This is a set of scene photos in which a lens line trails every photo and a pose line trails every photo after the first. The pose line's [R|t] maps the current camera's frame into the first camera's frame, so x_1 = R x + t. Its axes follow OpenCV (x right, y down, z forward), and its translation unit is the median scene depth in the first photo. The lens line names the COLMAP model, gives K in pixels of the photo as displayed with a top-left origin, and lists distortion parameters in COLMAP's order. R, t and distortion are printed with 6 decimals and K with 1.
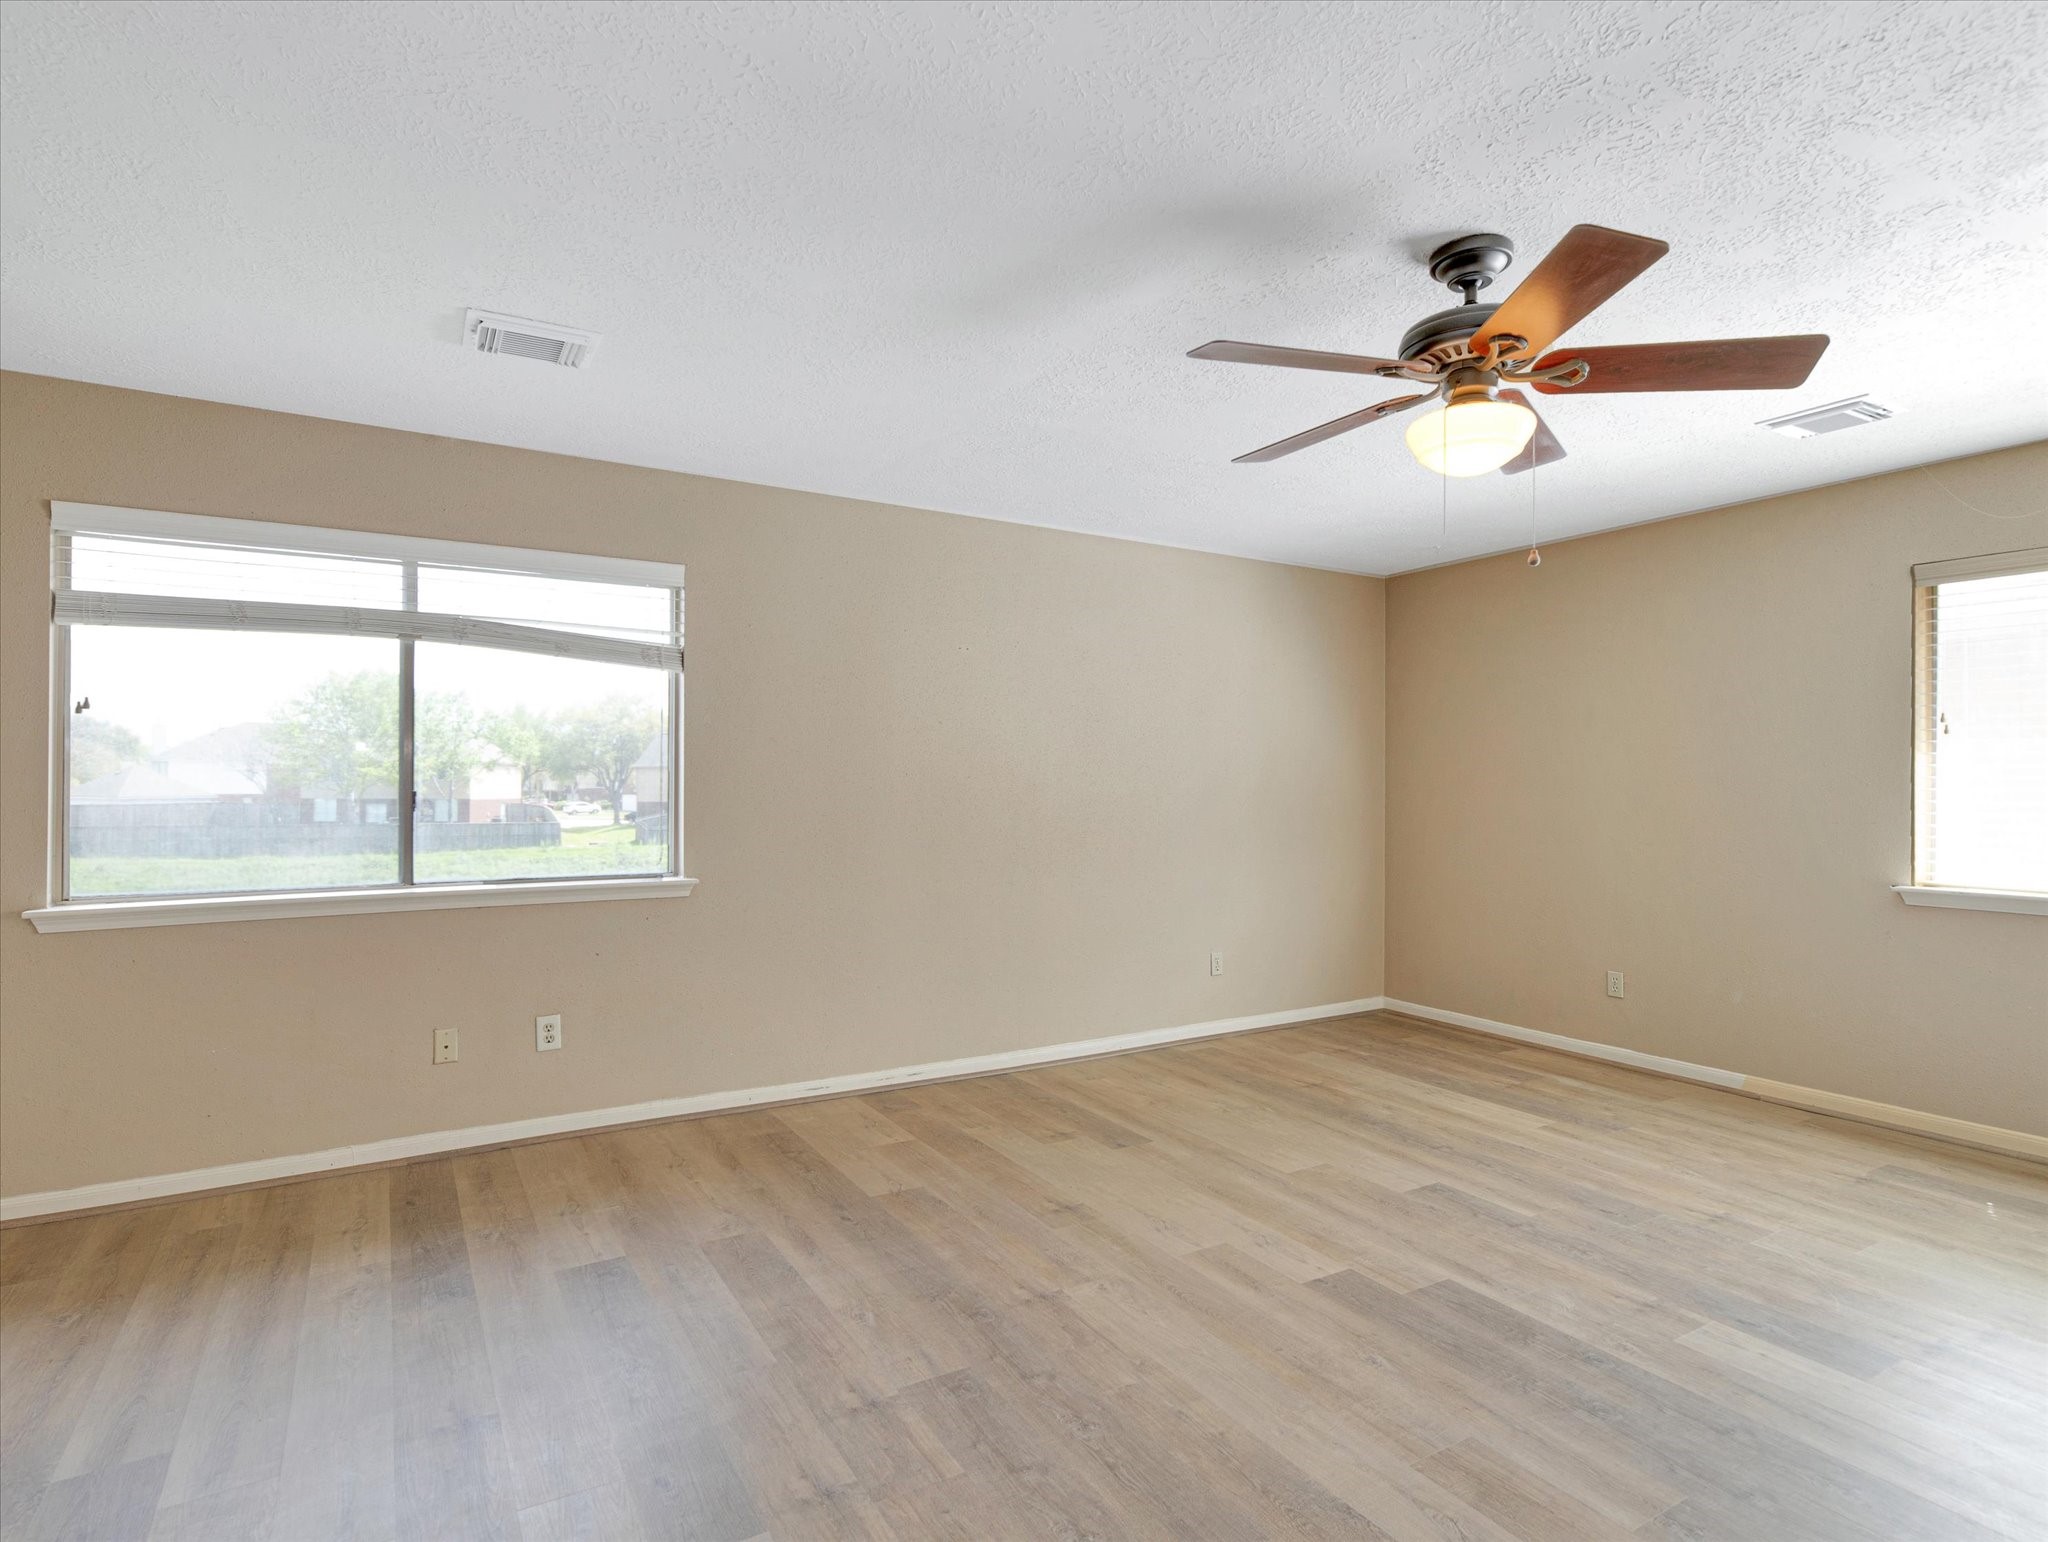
lens RADIAL K [[1072.6, 0, 1047.1], [0, 1072.6, 779.3], [0, 0, 1]] dist [0.003449, -0.002399]
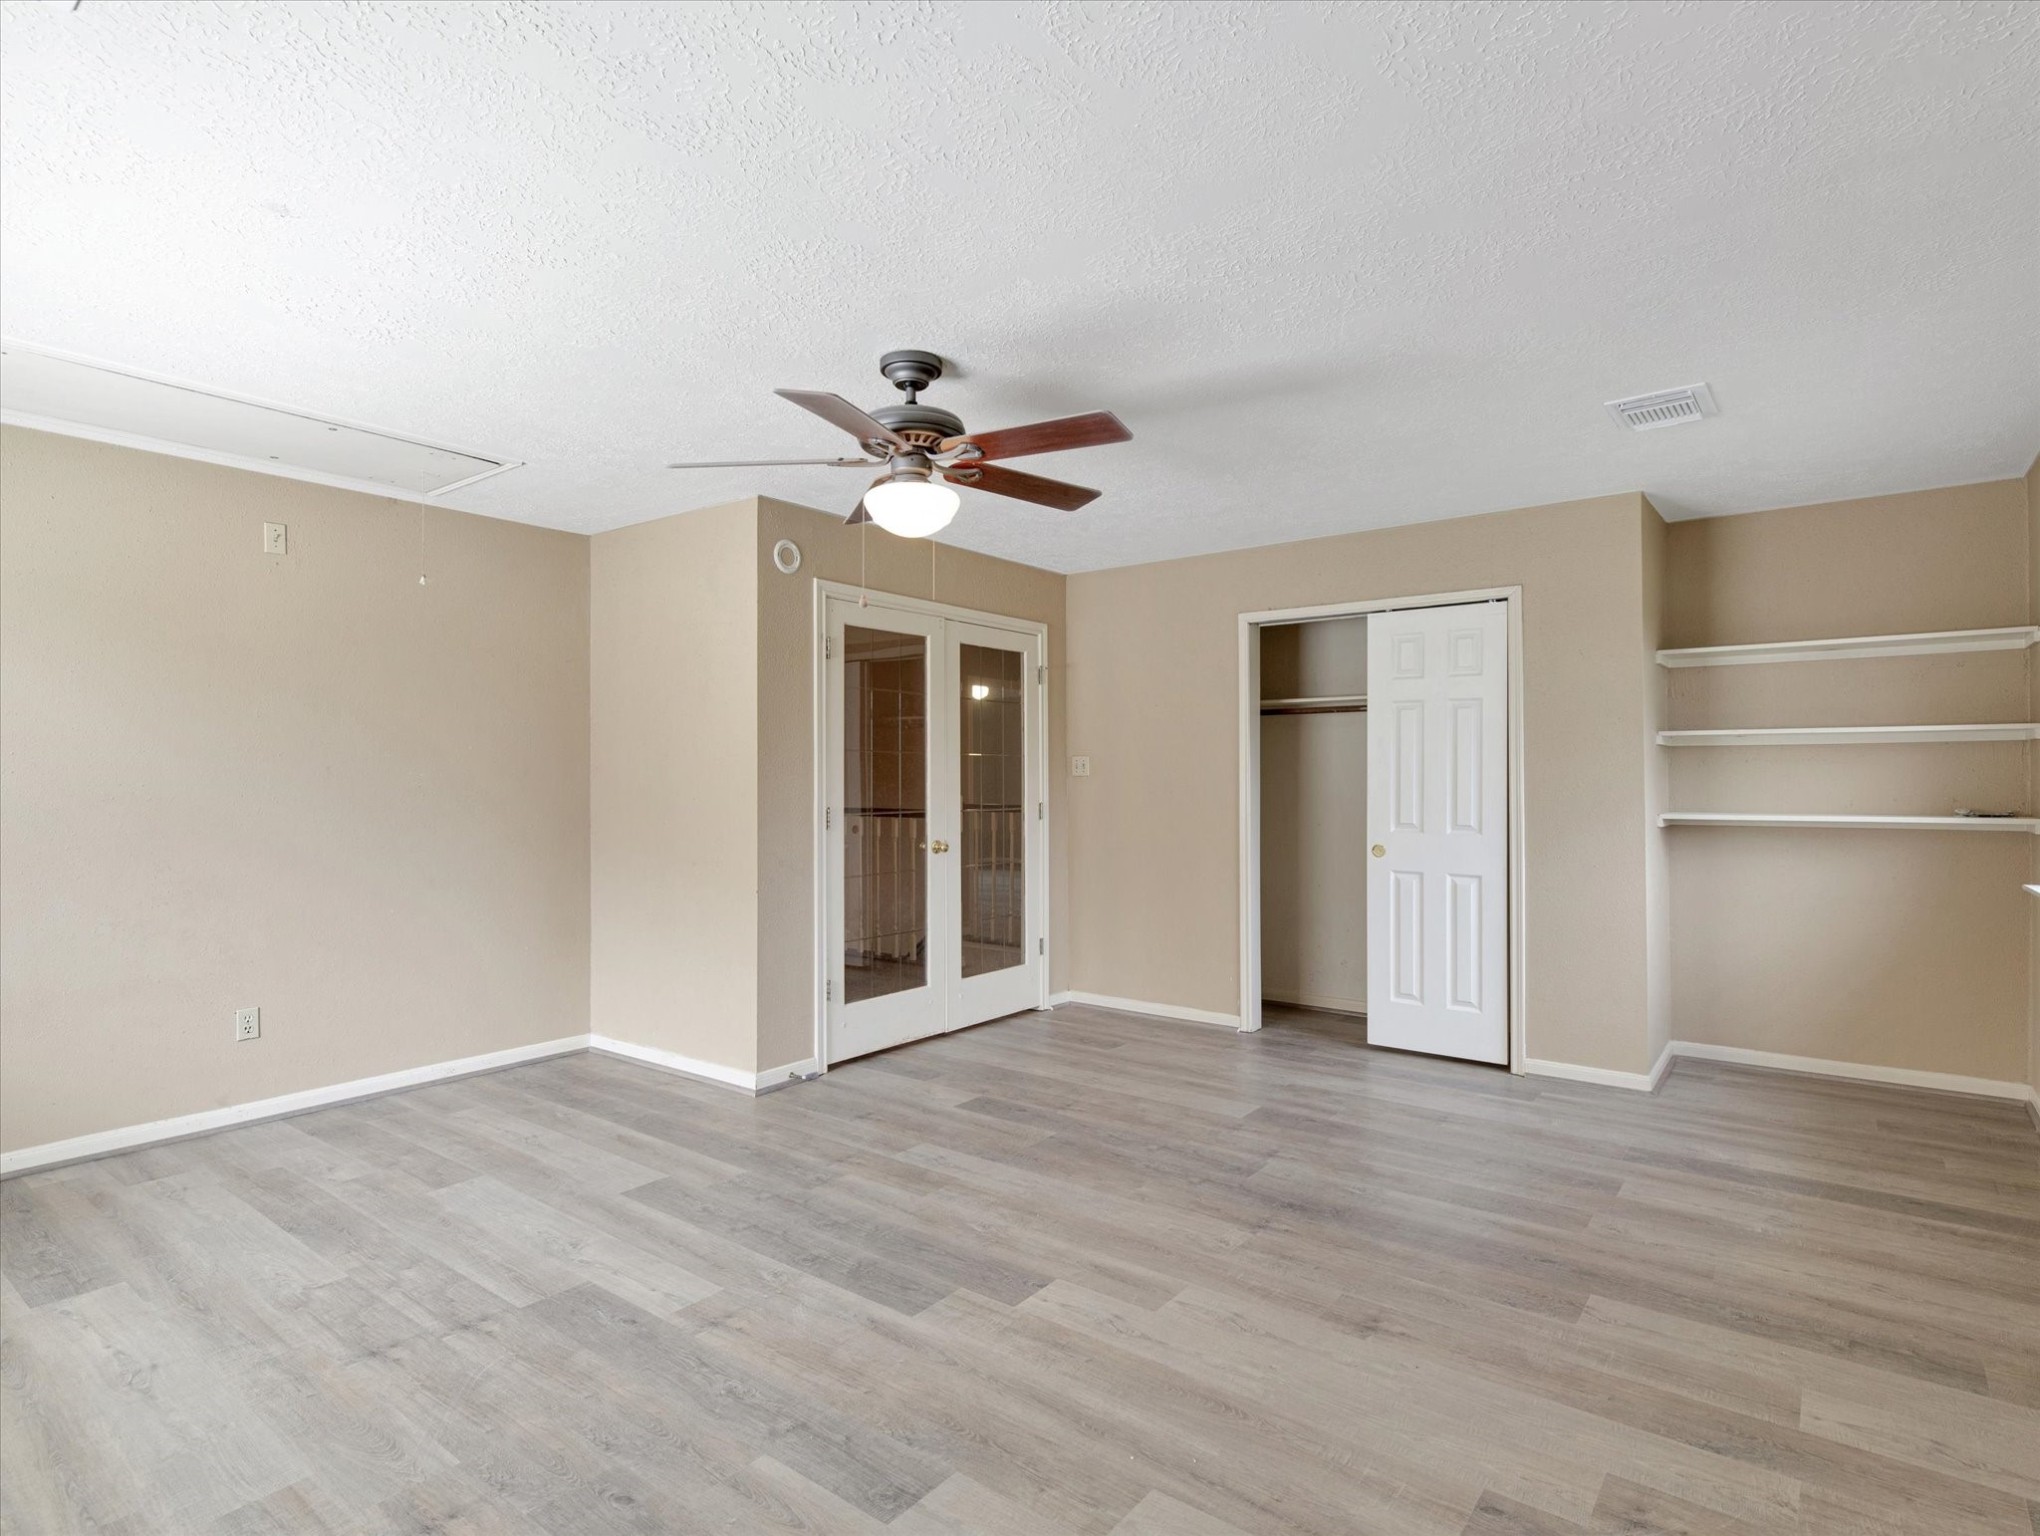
lens RADIAL K [[1068.4, 0, 1034.1], [0, 1068.4, 768.6], [0, 0, 1]] dist [0.003449, -0.002399]
pose [[-0.932641, -0.005421, -0.360766, 0.493425], [-0.000688, 0.999912, -0.013249, 0.006497], [0.360806, -0.012108, -0.932562, 1.537347]]
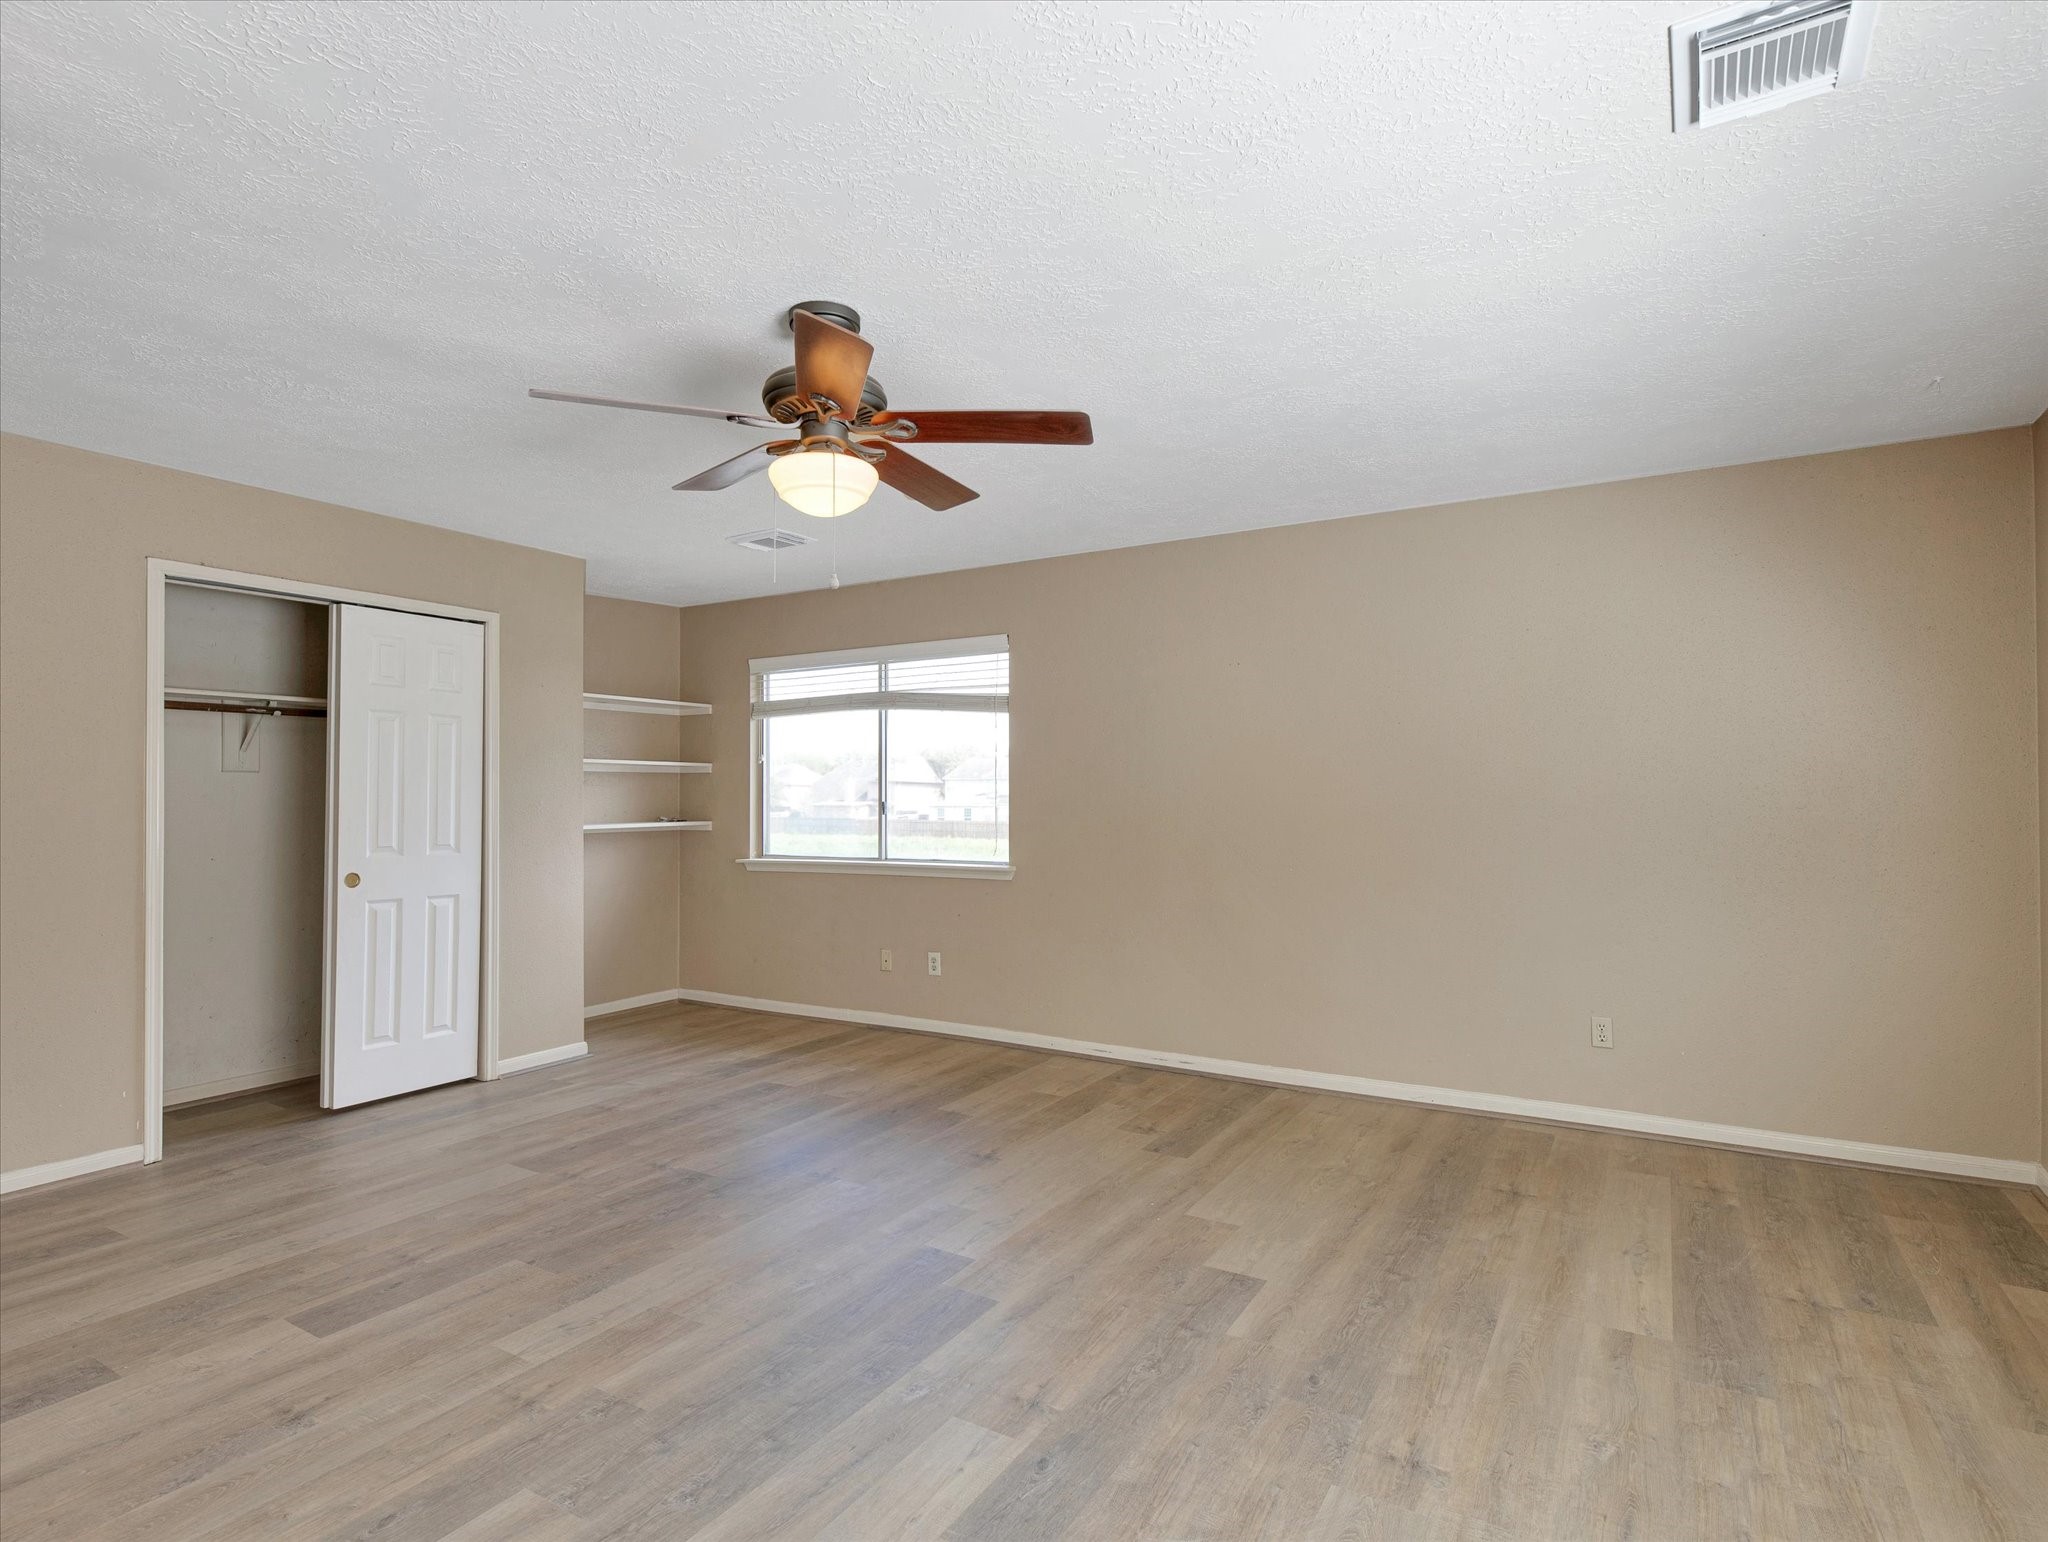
lens RADIAL K [[1072.6, 0, 1011.3], [0, 1072.6, 764.6], [0, 0, 1]] dist [0.003449, -0.002399]
pose [[0.457840, -0.032674, -0.888434, 1.017247], [0.008218, 0.999437, -0.032522, 0.010144], [0.888997, 0.007589, 0.457851, 0.456038]]
